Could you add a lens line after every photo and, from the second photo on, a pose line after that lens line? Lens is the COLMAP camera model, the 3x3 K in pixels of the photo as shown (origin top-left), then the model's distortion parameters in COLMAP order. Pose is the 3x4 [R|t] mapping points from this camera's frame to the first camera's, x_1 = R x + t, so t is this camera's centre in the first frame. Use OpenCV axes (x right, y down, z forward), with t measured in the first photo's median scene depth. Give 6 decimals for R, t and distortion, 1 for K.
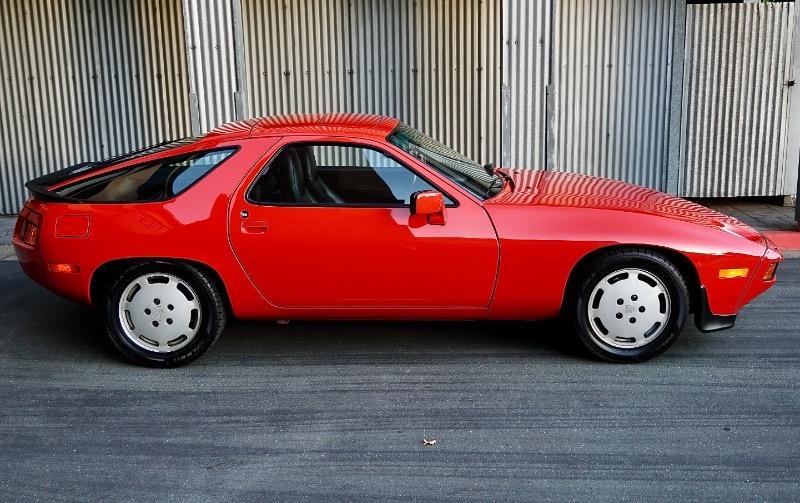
lens RADIAL K [[1035.3, 0, 400.1], [0, 1035.3, 251.3], [0, 0, 1]] dist [-0.016017, 0.000000]
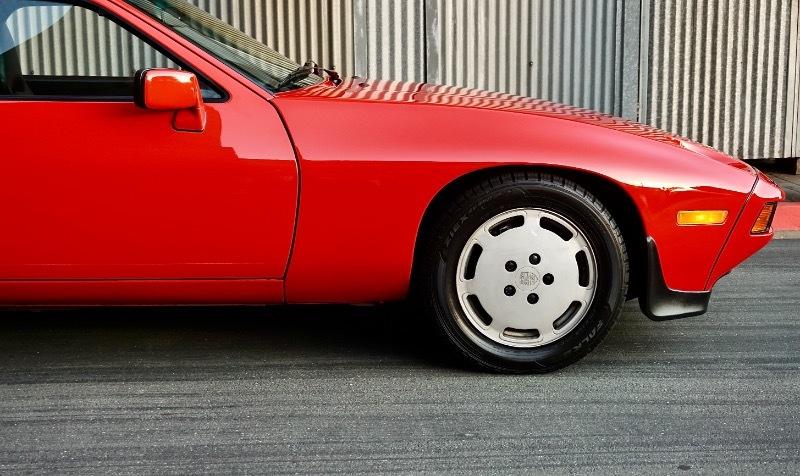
lens RADIAL K [[1479.9, 0, 400.4], [0, 1479.9, 238.1], [0, 0, 1]] dist [-0.013824, 0.000000]
pose [[0.996212, -0.006820, 0.086691, 0.078181], [0.010173, 0.999215, -0.038292, 0.063502], [-0.086362, 0.039029, 0.995499, 0.175657]]
